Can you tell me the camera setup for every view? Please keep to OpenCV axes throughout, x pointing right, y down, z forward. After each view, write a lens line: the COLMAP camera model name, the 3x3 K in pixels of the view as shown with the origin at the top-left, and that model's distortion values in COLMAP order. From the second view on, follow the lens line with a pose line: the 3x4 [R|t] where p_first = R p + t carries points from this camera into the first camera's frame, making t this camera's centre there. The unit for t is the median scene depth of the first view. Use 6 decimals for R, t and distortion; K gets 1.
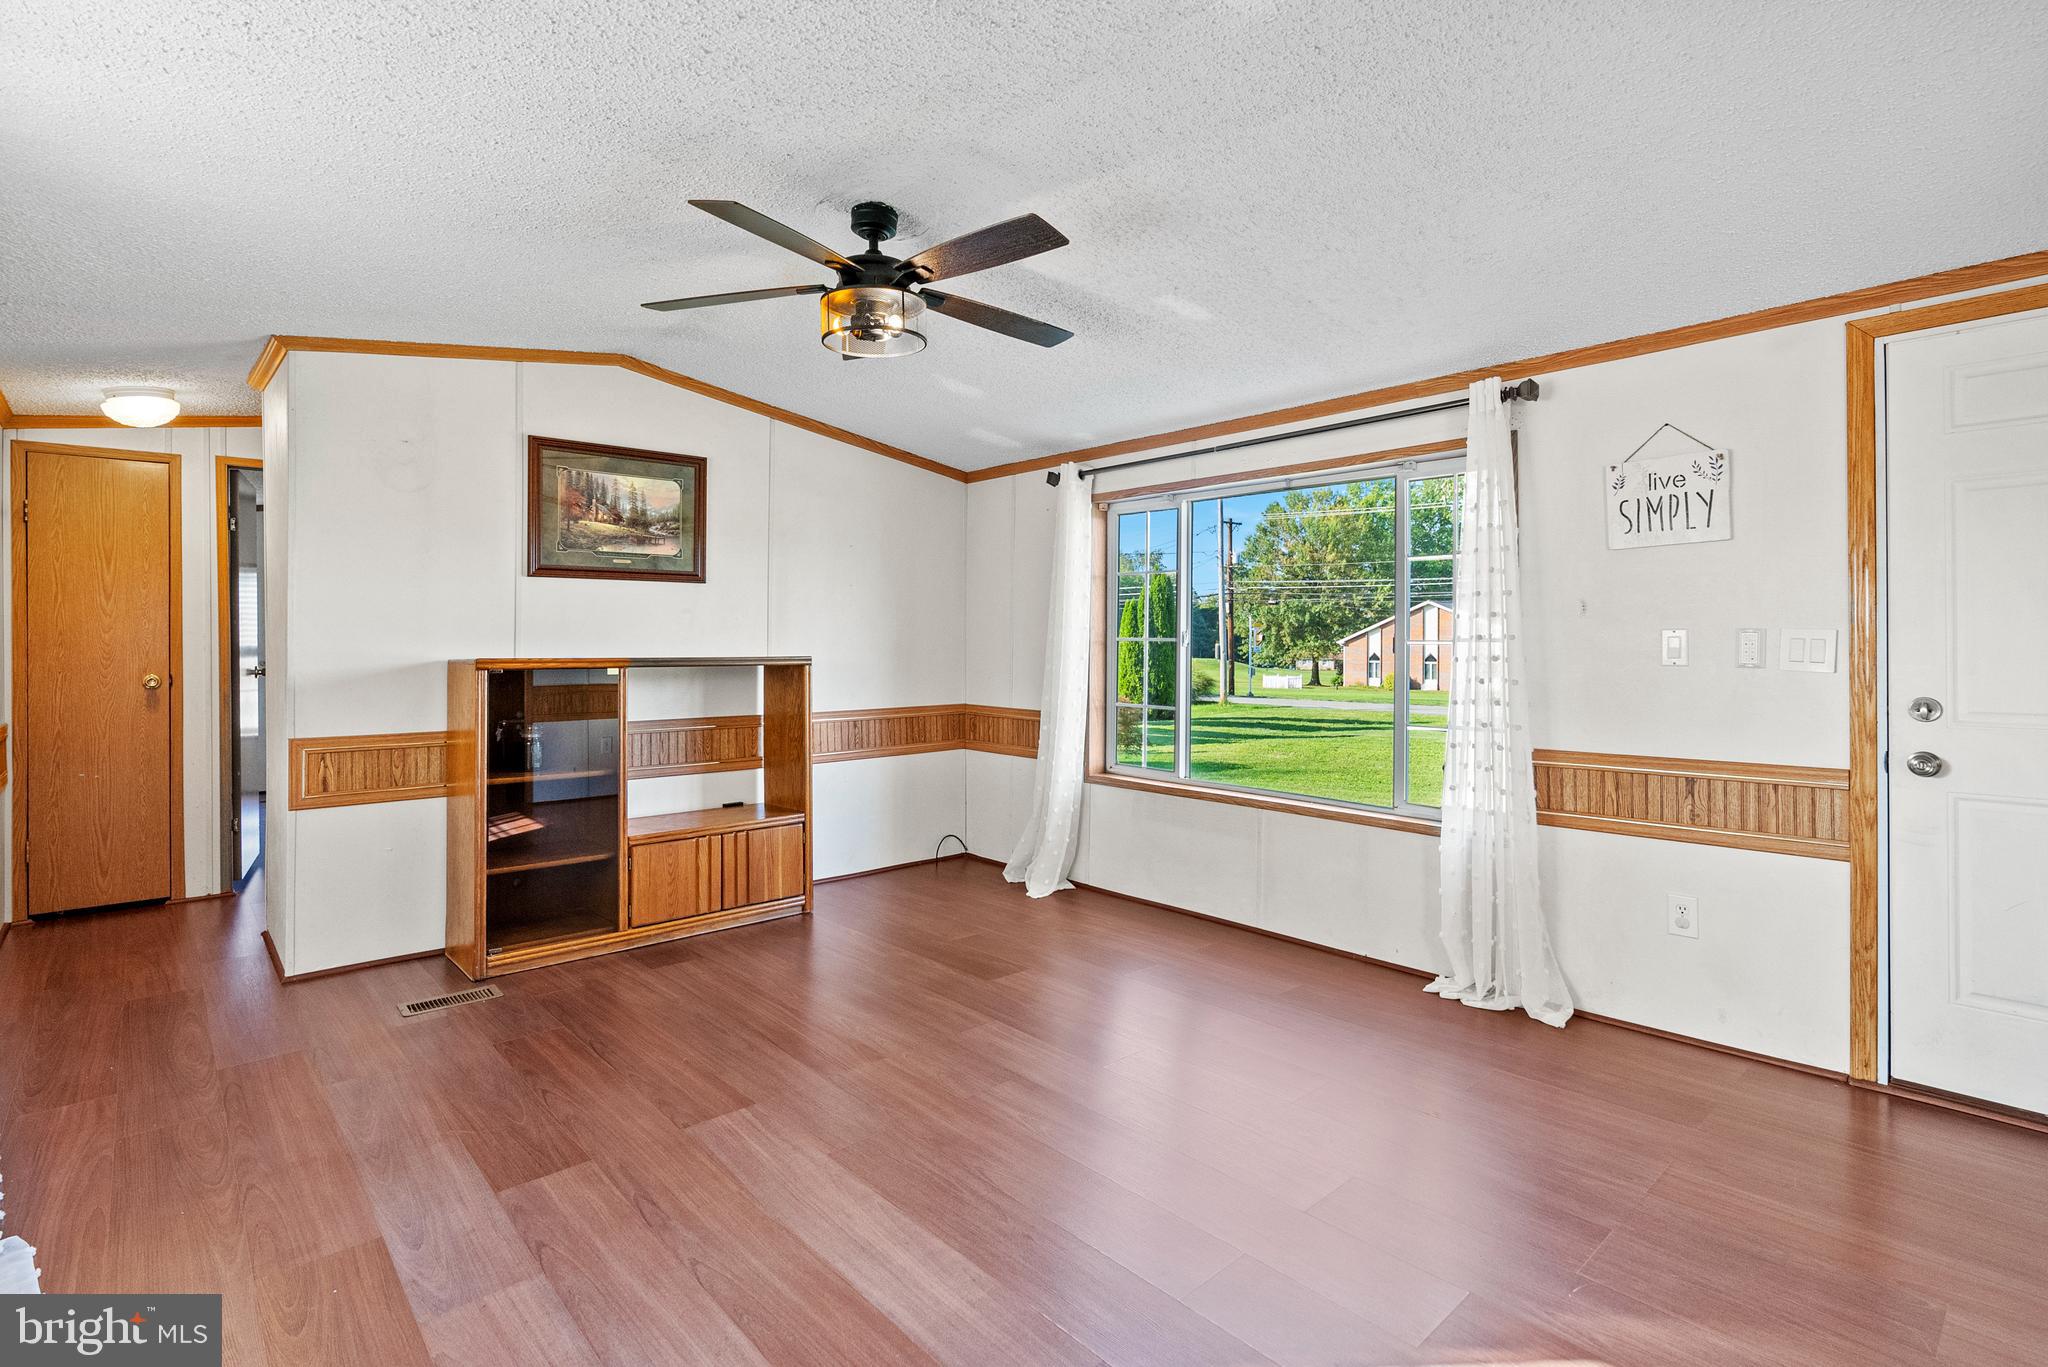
lens RADIAL K [[958.4, 0, 1001.7], [0, 958.4, 645.0], [0, 0, 1]] dist [-0.010300, 0.004518]
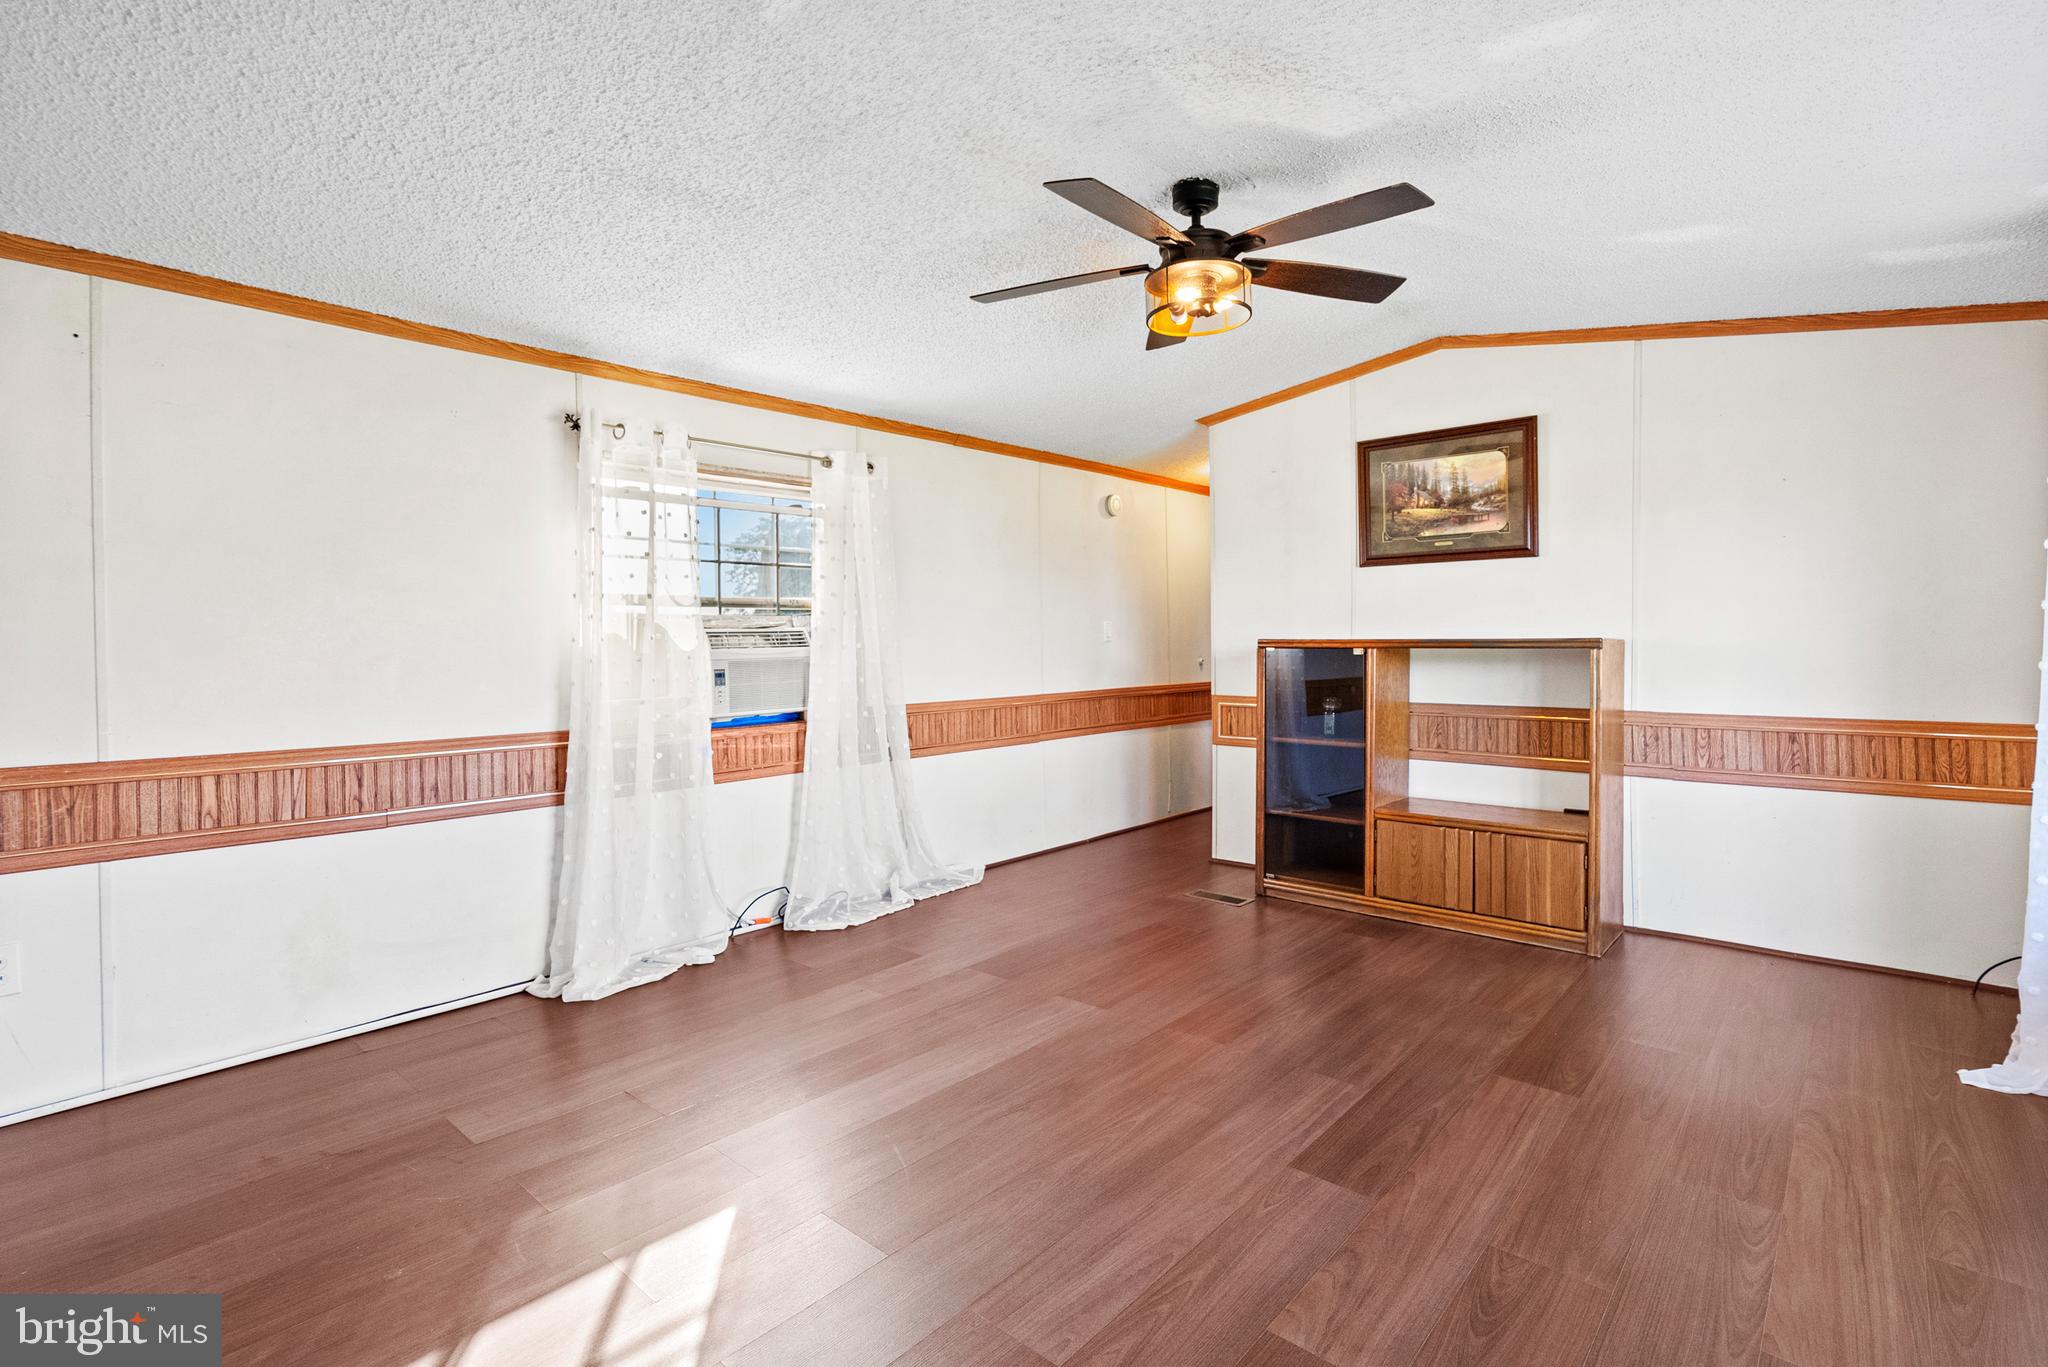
lens RADIAL K [[958.4, 0, 1050.7], [0, 958.4, 640.2], [0, 0, 1]] dist [-0.010300, 0.004518]
pose [[0.144147, 0.002629, -0.989553, 0.539882], [0.007668, 0.999963, 0.003773, 0.007170], [0.989527, -0.008132, 0.144122, 0.448675]]
